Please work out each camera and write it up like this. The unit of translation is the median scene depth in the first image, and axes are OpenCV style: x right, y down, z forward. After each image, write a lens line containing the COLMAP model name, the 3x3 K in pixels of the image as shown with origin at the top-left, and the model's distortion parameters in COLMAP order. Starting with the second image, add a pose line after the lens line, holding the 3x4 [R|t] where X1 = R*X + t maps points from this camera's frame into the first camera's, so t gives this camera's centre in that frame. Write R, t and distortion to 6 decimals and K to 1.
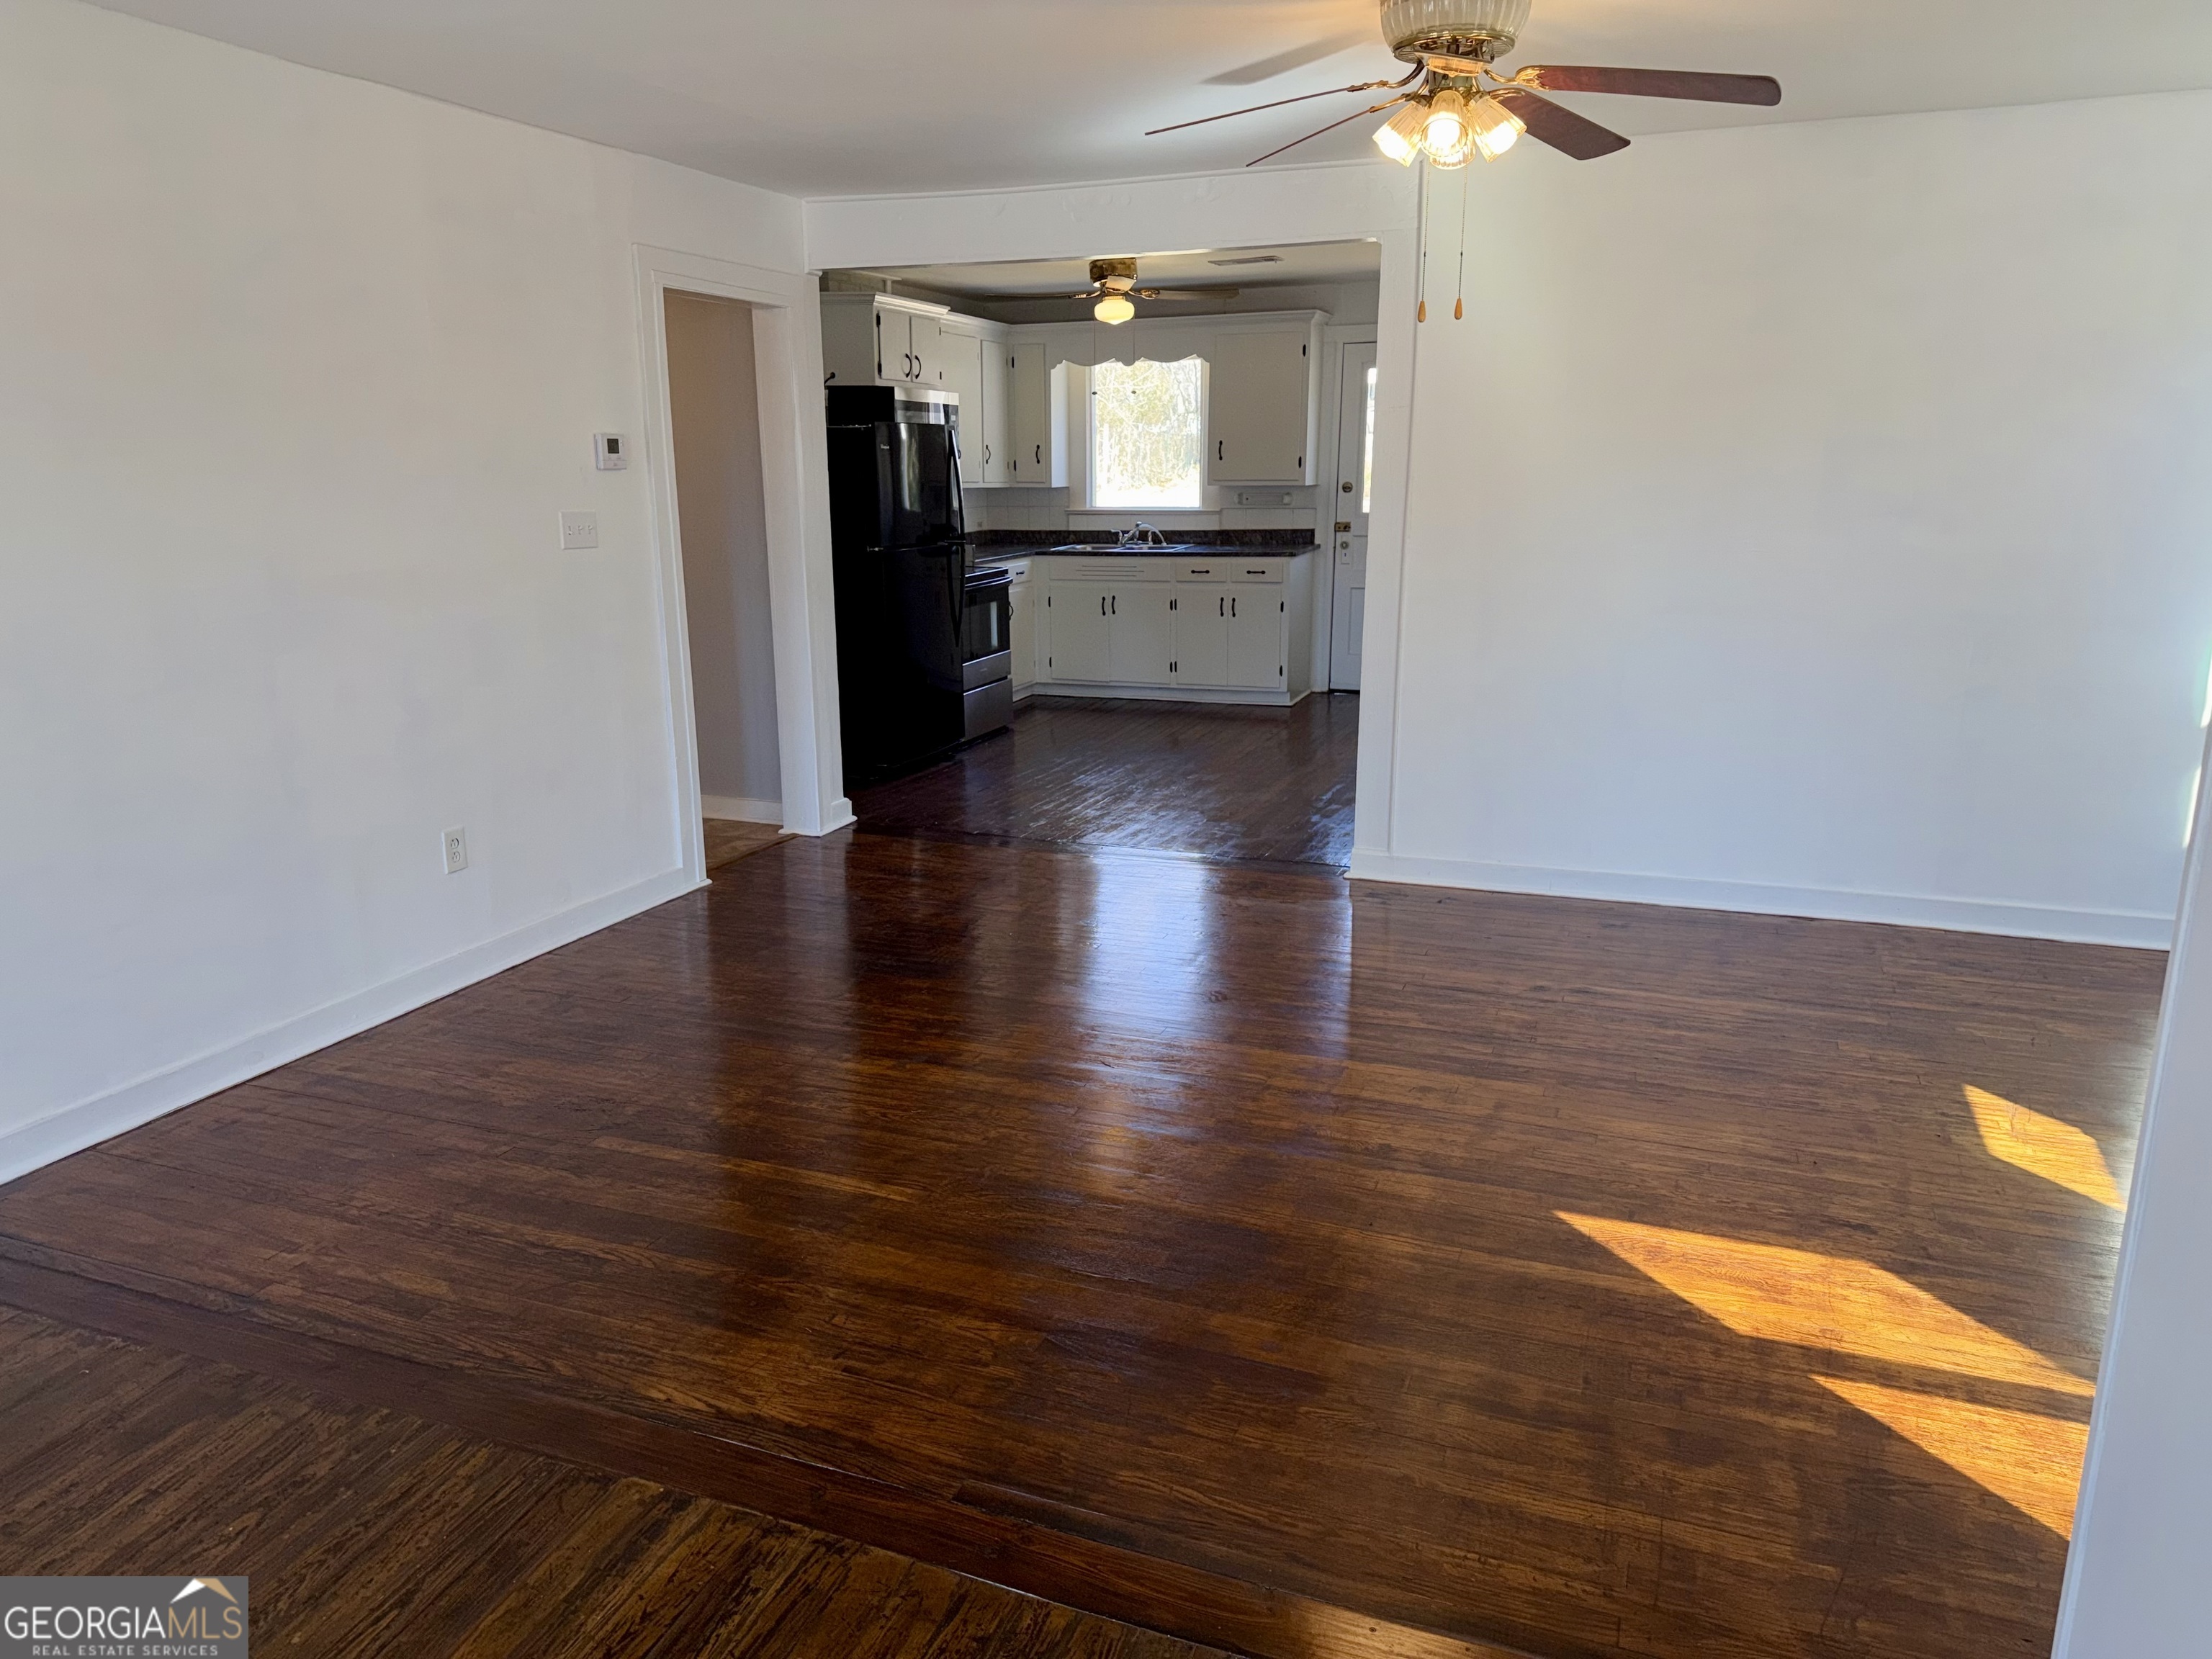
lens RADIAL K [[1536.4, 0, 1093.7], [0, 1536.4, 829.2], [0, 0, 1]] dist [0.053656, -0.033319]
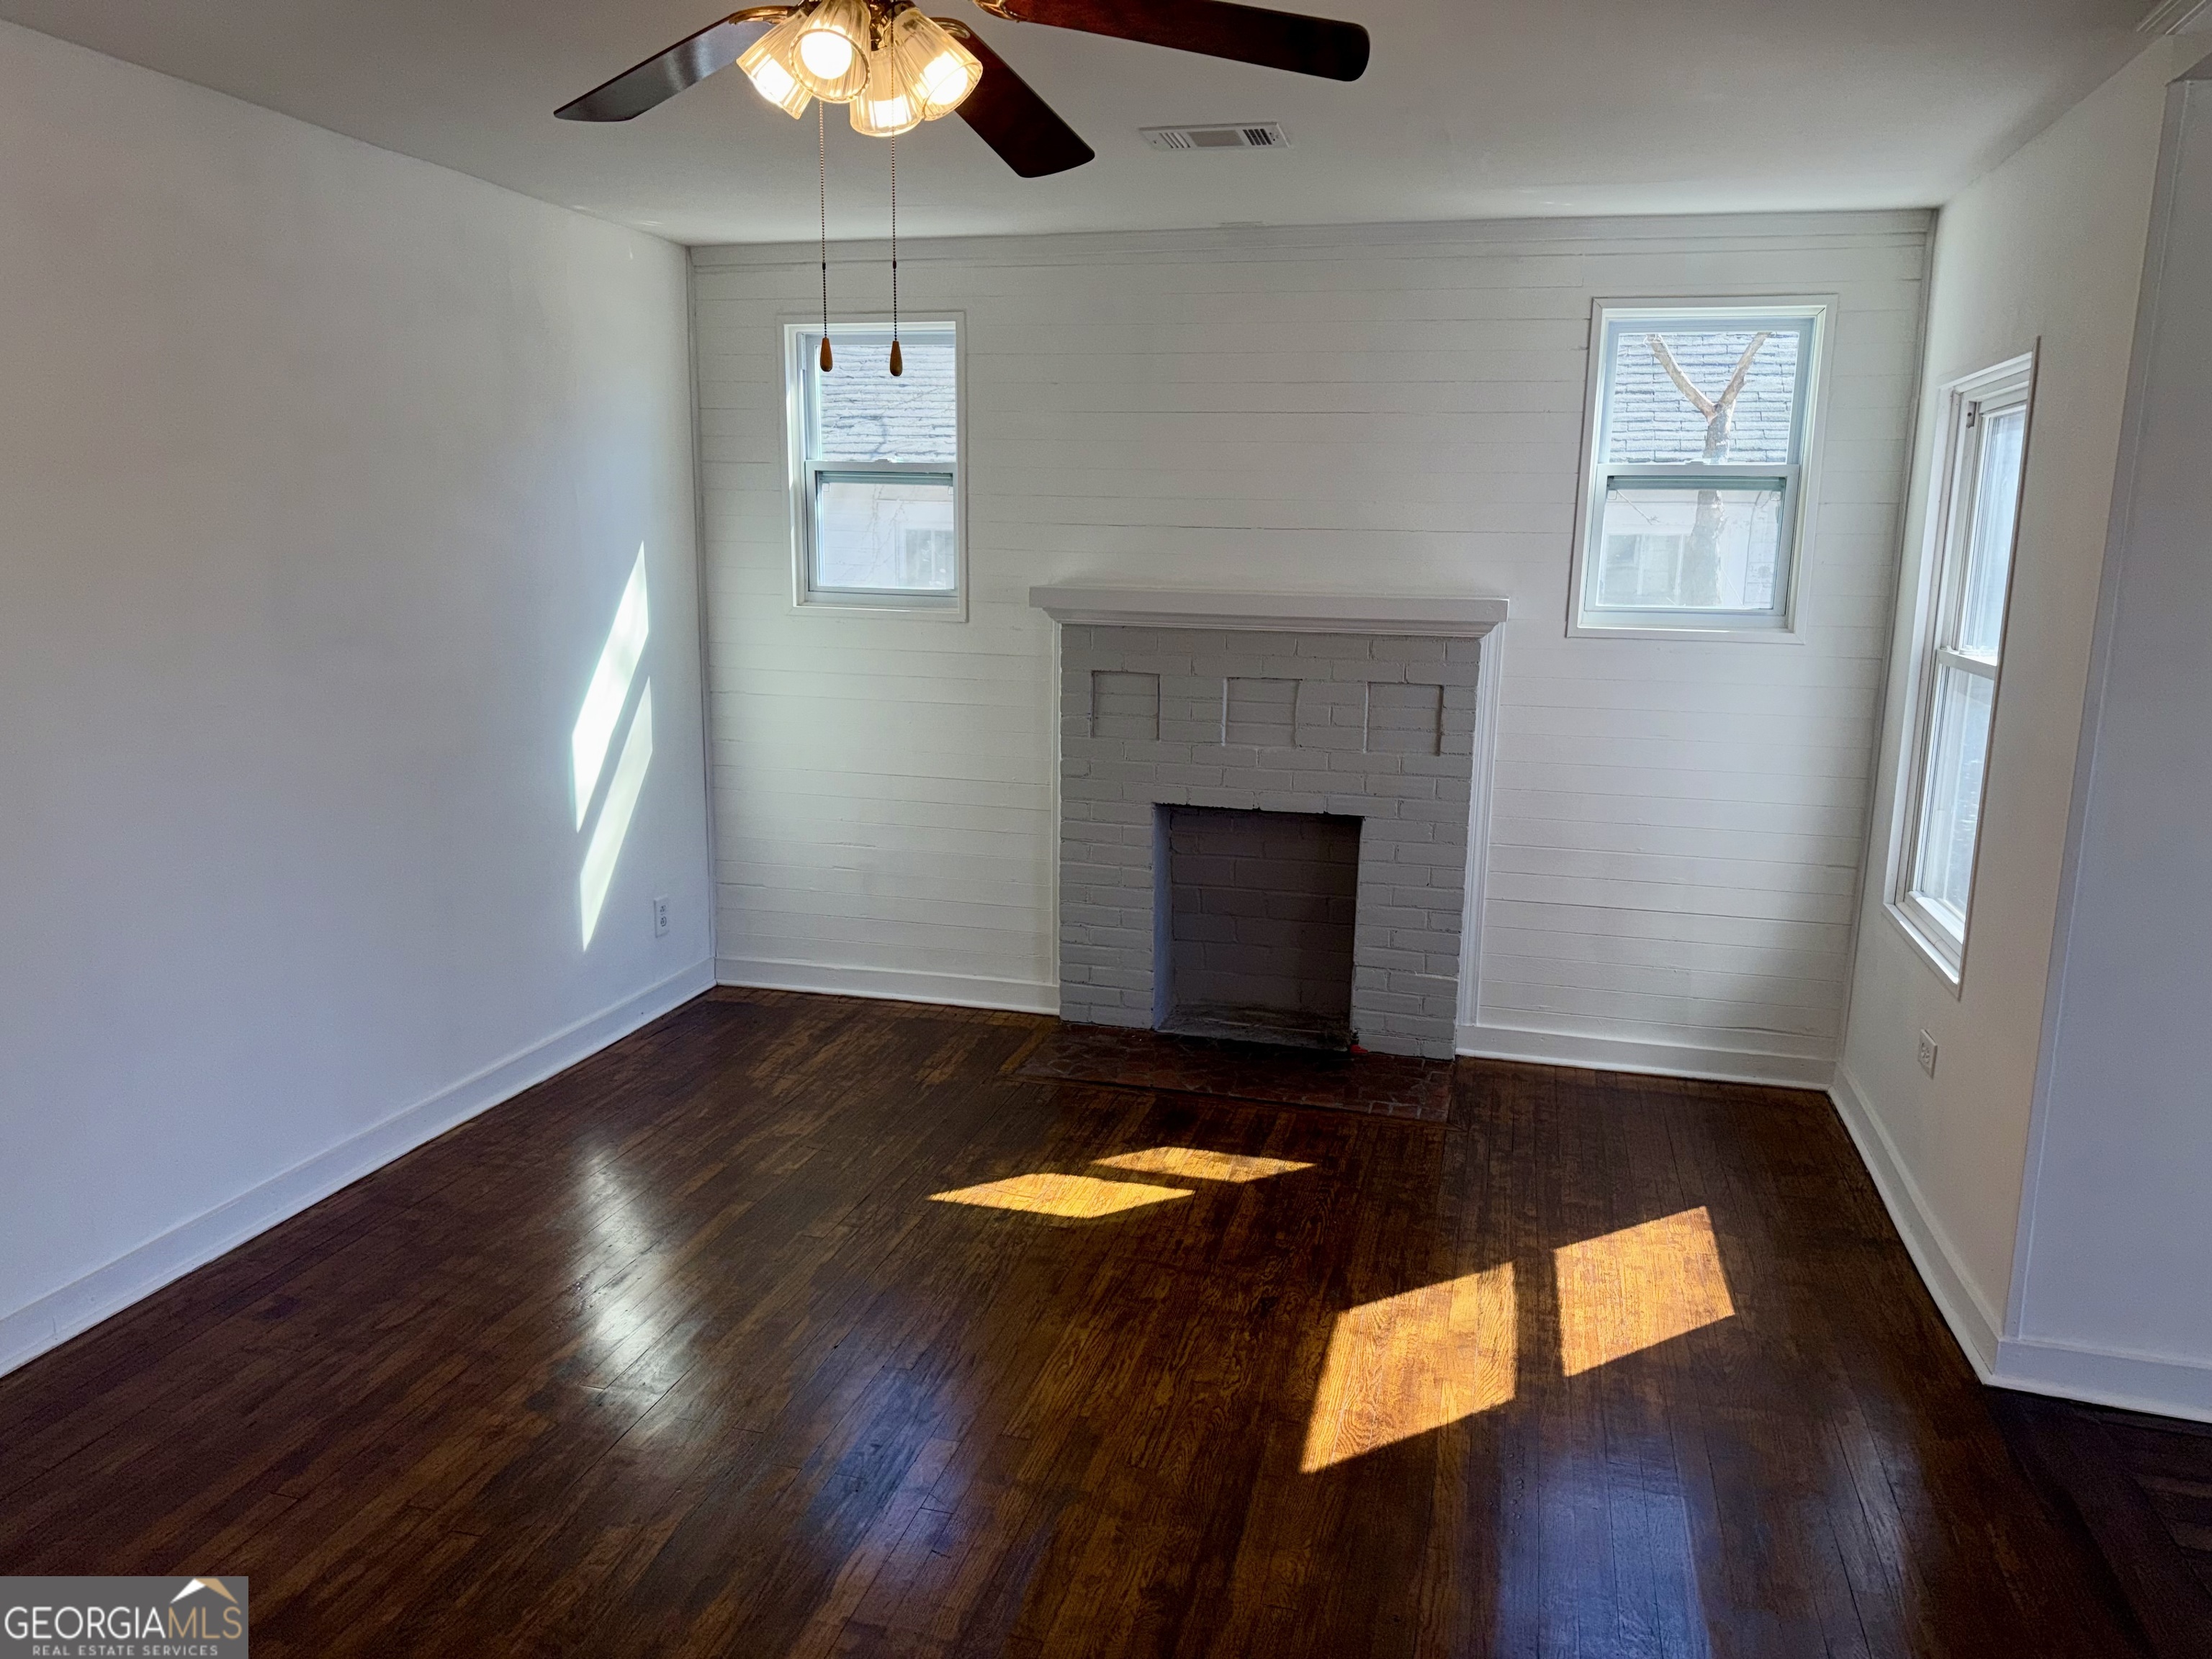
lens RADIAL K [[1536.4, 0, 1119.7], [0, 1536.4, 841.2], [0, 0, 1]] dist [0.053656, -0.033319]
pose [[-0.119483, -0.186314, 0.975198, -0.364691], [0.216761, 0.953644, 0.208754, -0.225405], [-0.968885, 0.236327, -0.073559, 0.866393]]
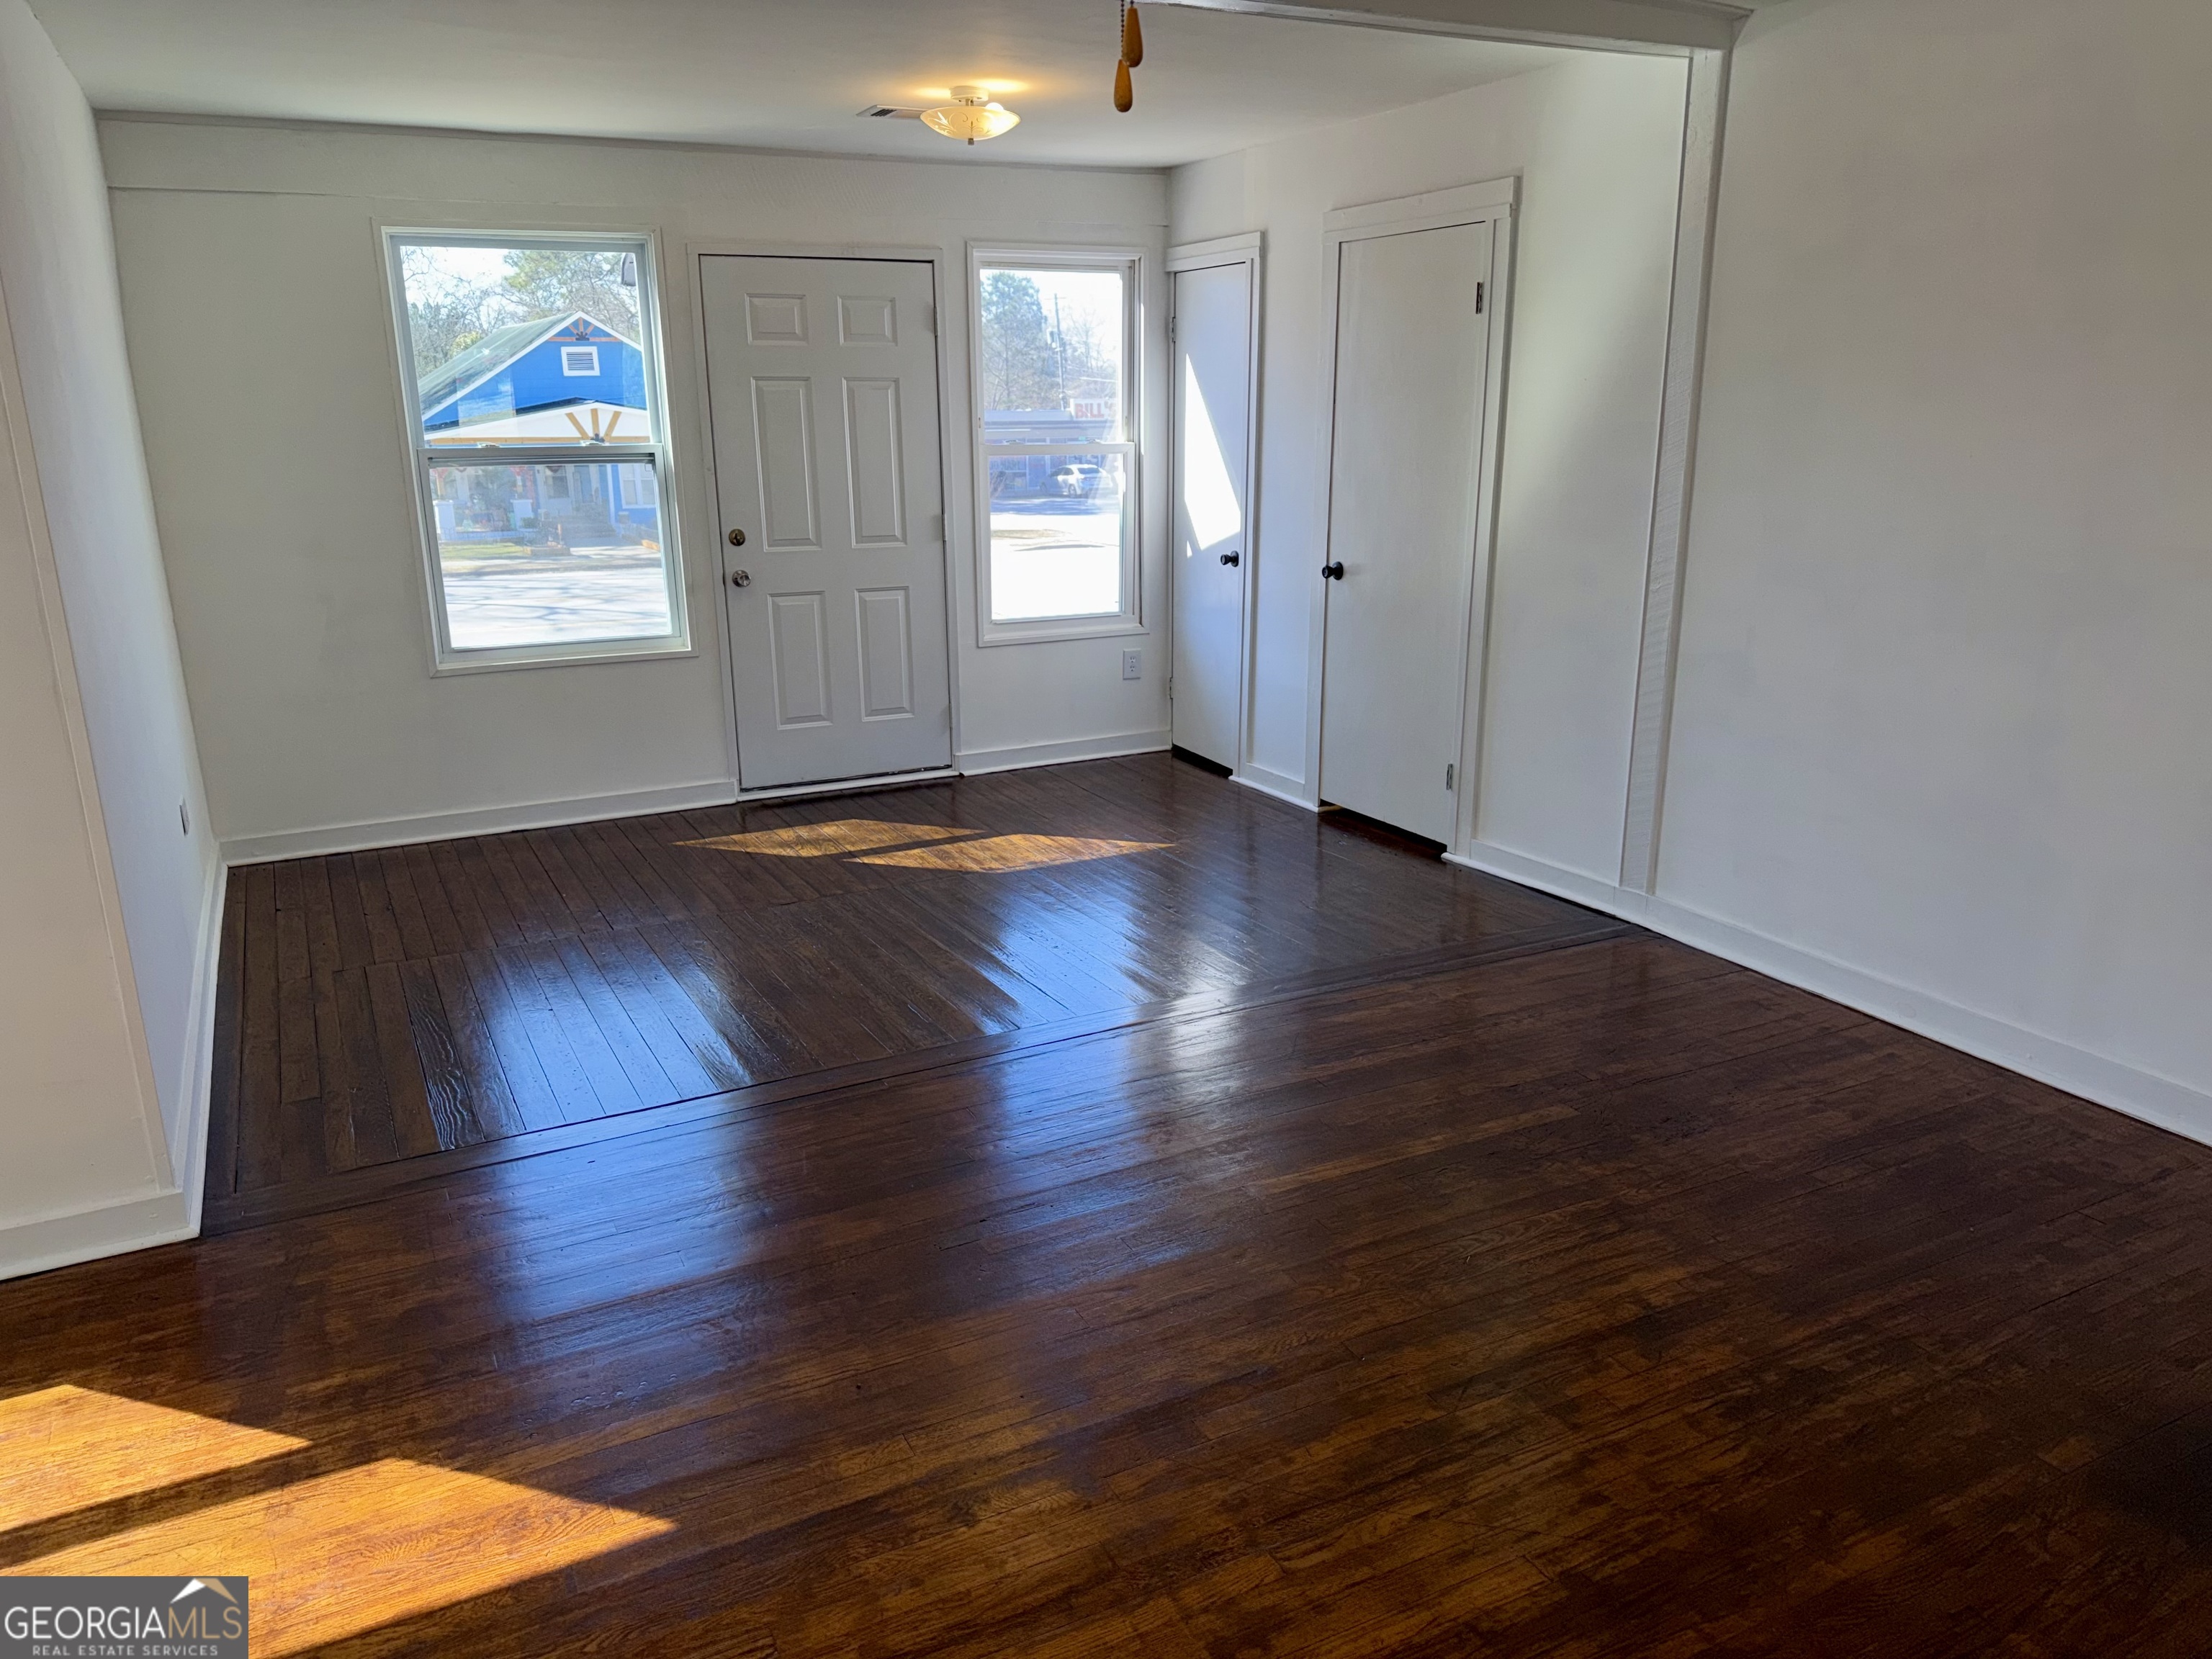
lens RADIAL K [[1536.4, 0, 1096.9], [0, 1536.4, 829.5], [0, 0, 1]] dist [0.053656, -0.033319]
pose [[-0.655034, 0.218851, -0.723211, 0.487056], [-0.170226, 0.889788, 0.423438, -0.286113], [0.736175, 0.400476, -0.545587, 1.115119]]
